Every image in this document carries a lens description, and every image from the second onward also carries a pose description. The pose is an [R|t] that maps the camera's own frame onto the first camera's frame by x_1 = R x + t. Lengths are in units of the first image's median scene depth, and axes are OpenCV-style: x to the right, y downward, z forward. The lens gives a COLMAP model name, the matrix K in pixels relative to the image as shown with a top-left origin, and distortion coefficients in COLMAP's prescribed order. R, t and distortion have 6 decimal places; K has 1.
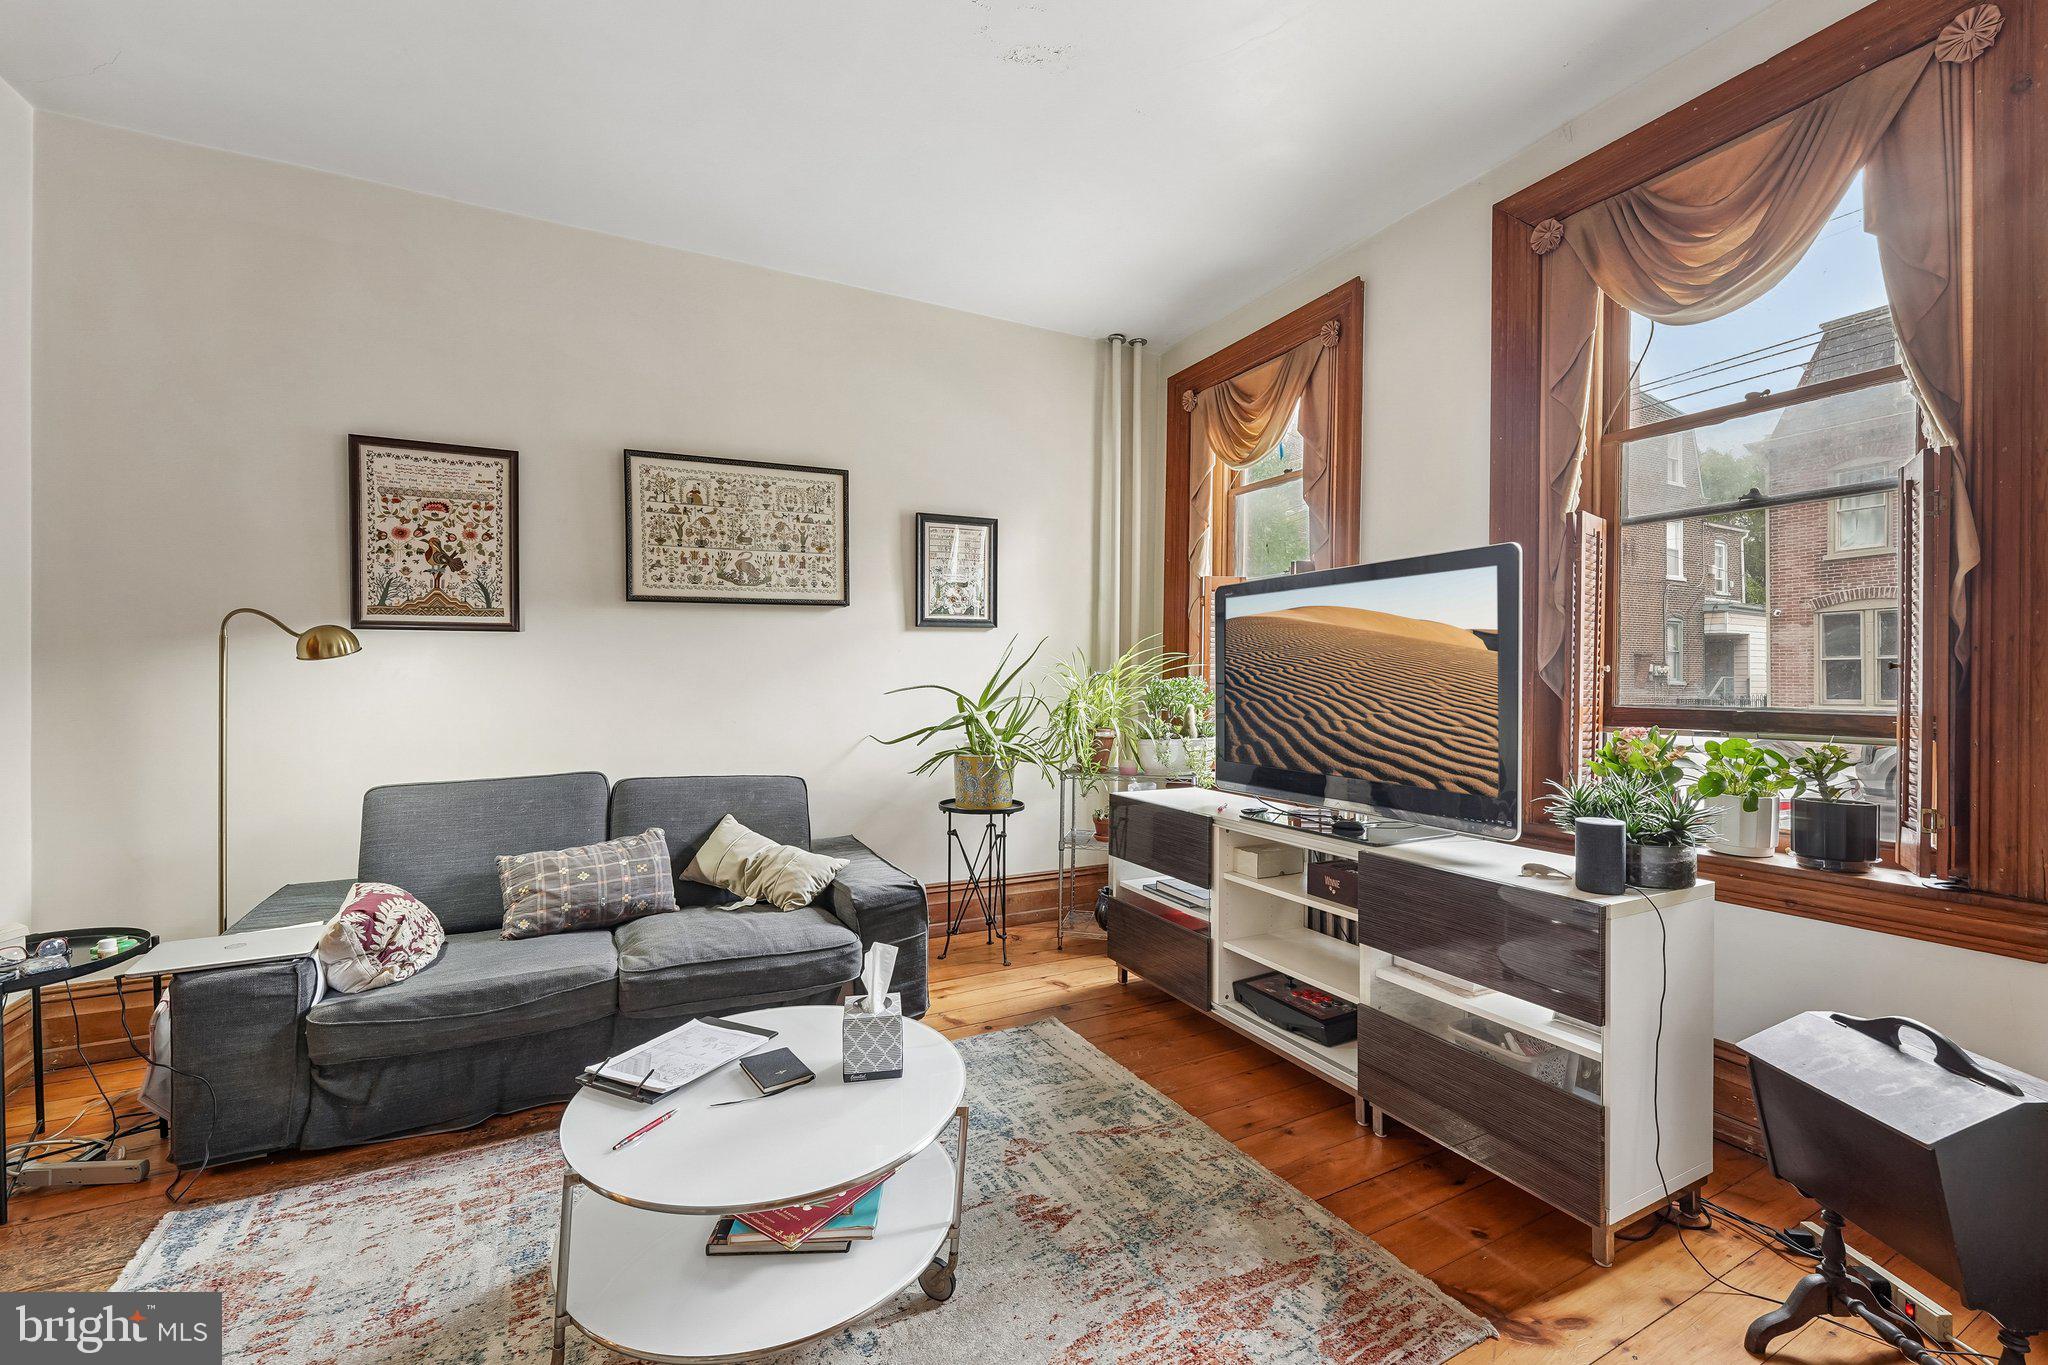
lens RADIAL K [[837.6, 0, 1025.0], [0, 837.6, 672.4], [0, 0, 1]] dist [-0.003010, -0.000199]
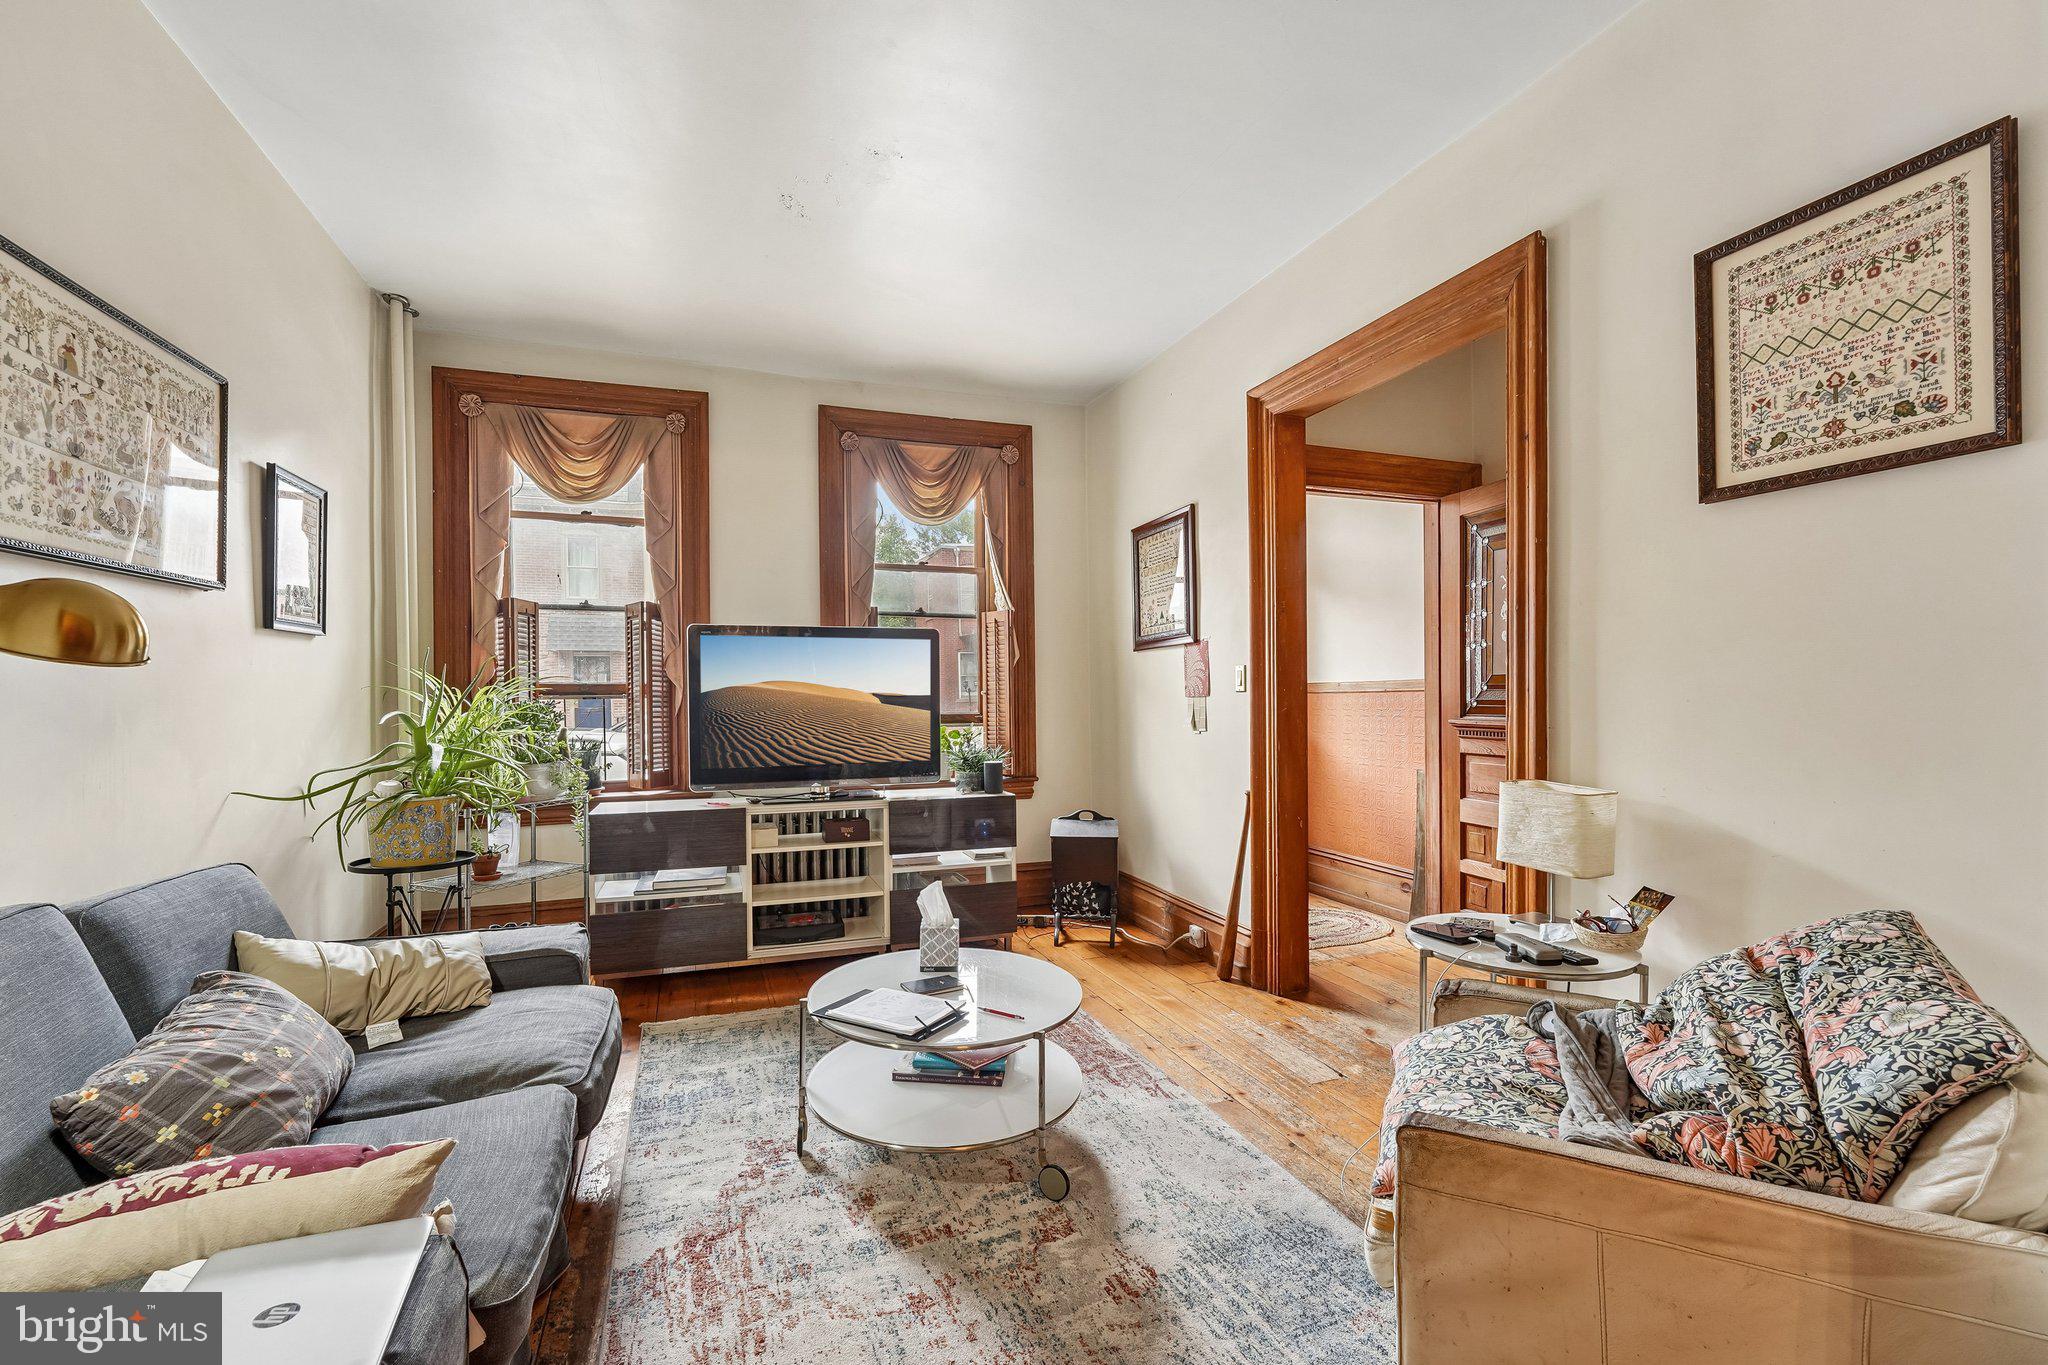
lens RADIAL K [[867.9, 0, 989.9], [0, 867.9, 704.0], [0, 0, 1]] dist [-0.001366, -0.000116]
pose [[0.143983, -0.008833, 0.989541, -0.851194], [-0.000334, 0.999960, 0.008975, 0.000536], [-0.989580, -0.001623, 0.143974, 0.355726]]
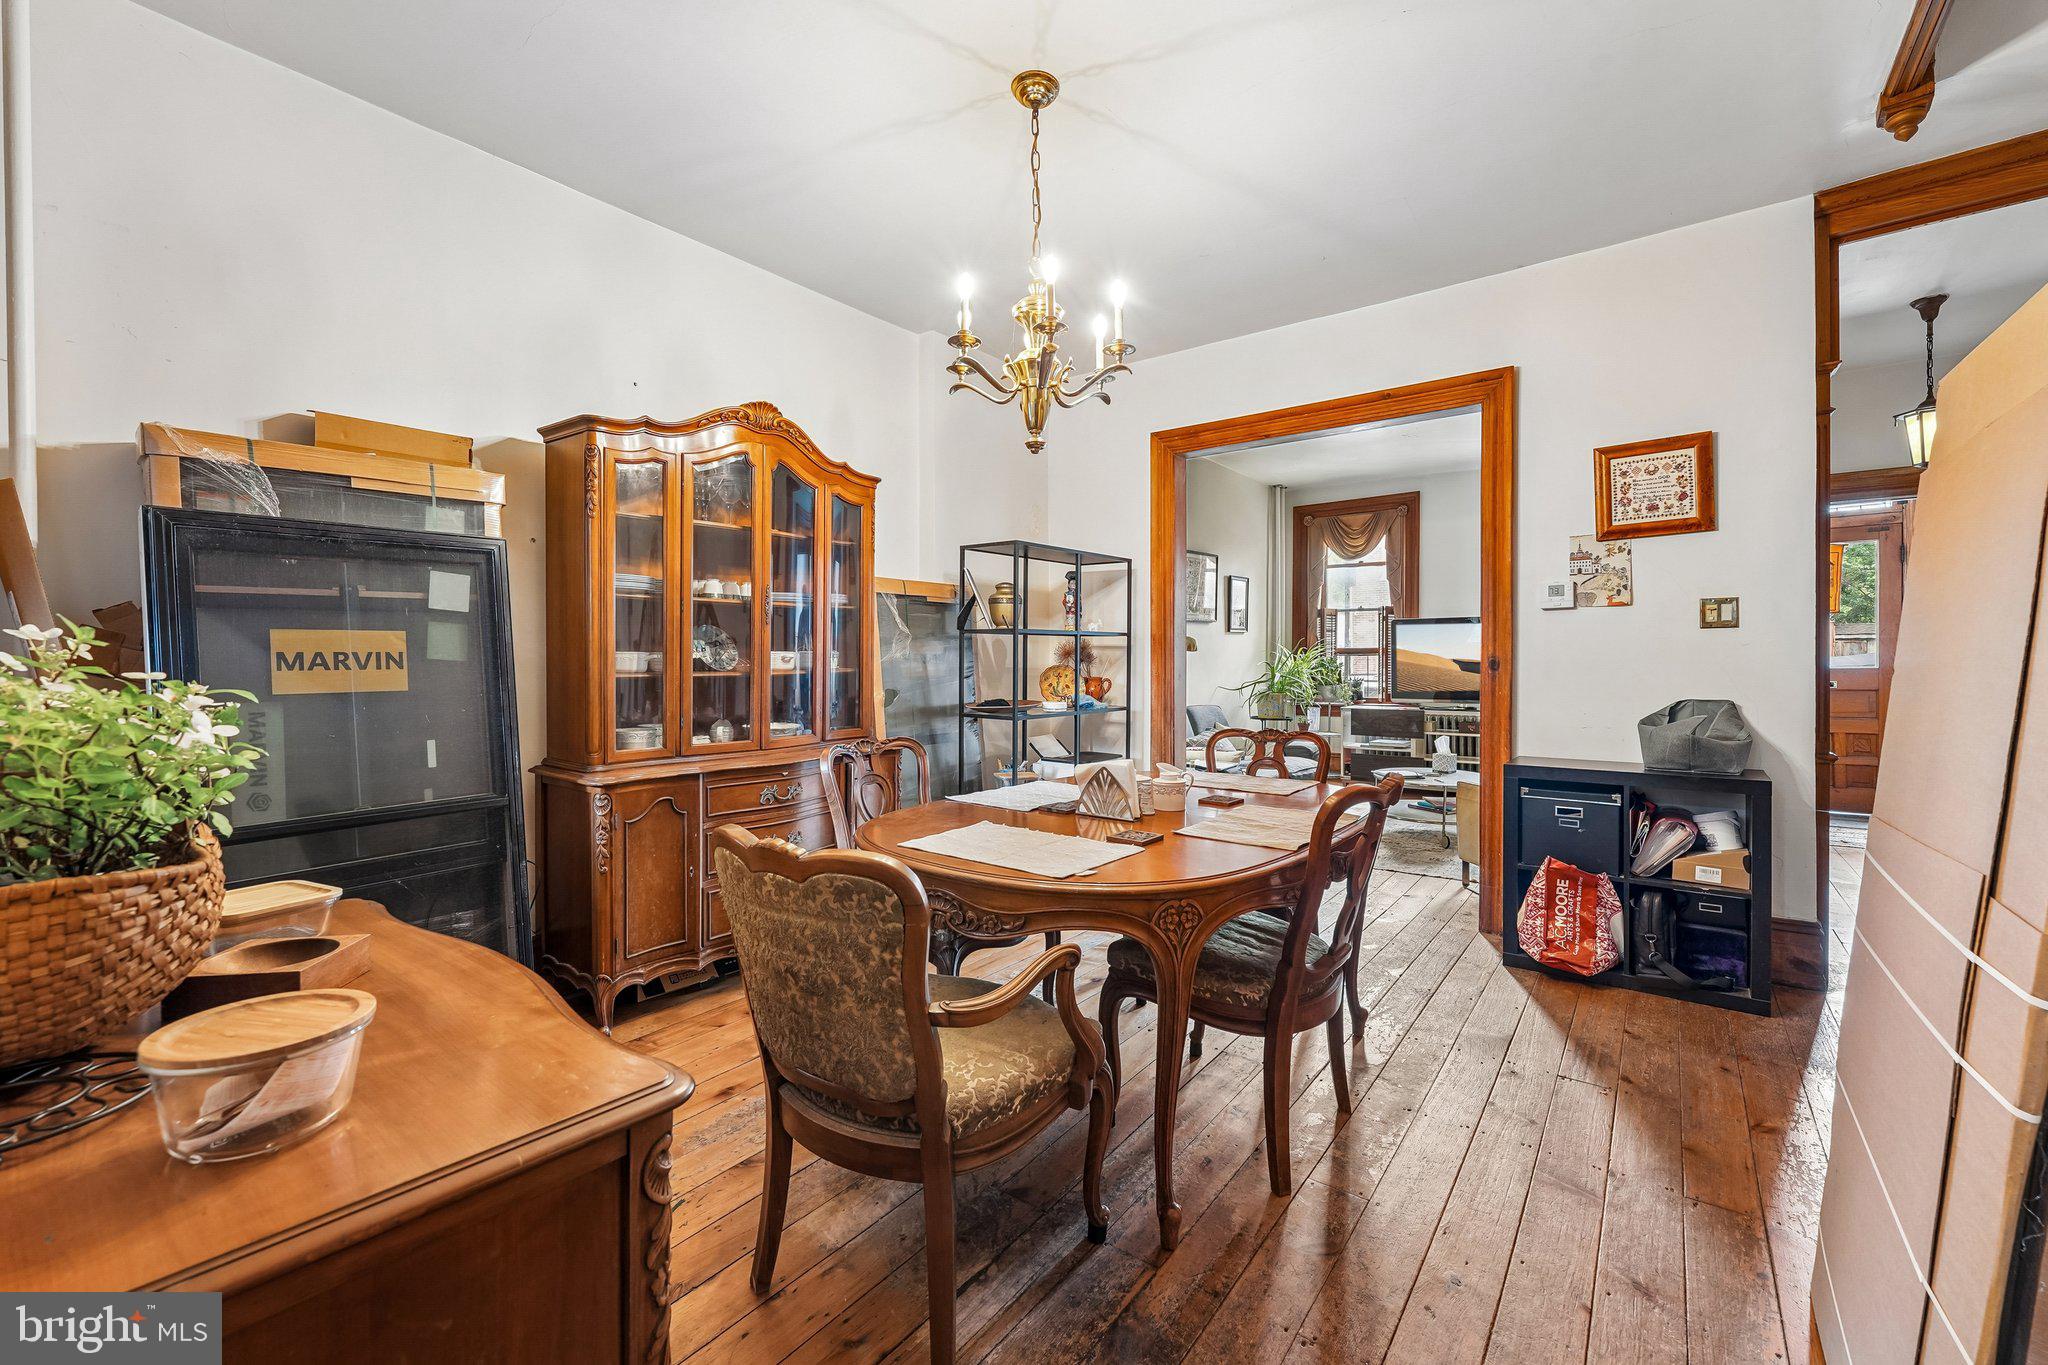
lens RADIAL K [[837.6, 0, 1025.0], [0, 837.6, 672.4], [0, 0, 1]] dist [-0.003010, -0.000199]
pose [[0.897347, -0.014582, 0.441085, -1.646424], [0.008257, 0.999834, 0.016257, 0.004092], [-0.441249, -0.010946, 0.897318, -0.657529]]
